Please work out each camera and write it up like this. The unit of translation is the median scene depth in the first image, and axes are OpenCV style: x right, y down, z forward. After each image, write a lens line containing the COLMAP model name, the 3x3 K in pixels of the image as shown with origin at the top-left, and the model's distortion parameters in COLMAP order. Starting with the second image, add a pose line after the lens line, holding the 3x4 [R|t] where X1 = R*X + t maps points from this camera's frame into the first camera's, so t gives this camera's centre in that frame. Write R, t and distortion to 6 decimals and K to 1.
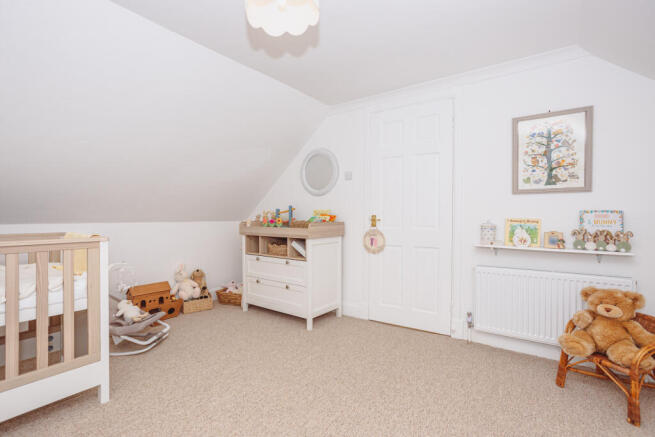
lens RADIAL K [[314.0, 0, 324.8], [0, 314.0, 220.1], [0, 0, 1]] dist [-0.004623, 0.000836]
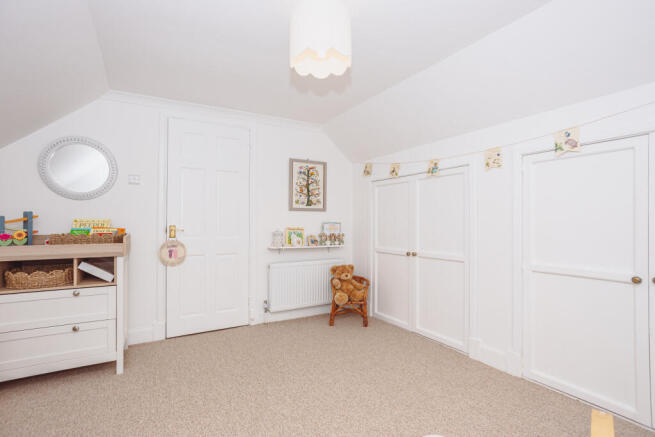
lens RADIAL K [[314.0, 0, 324.2], [0, 314.0, 218.9], [0, 0, 1]] dist [-0.004623, 0.000836]
pose [[0.425112, 0.007448, 0.905110, -0.653553], [0.008602, 0.999888, -0.012269, -0.025565], [-0.905100, 0.013002, 0.425000, 0.243351]]
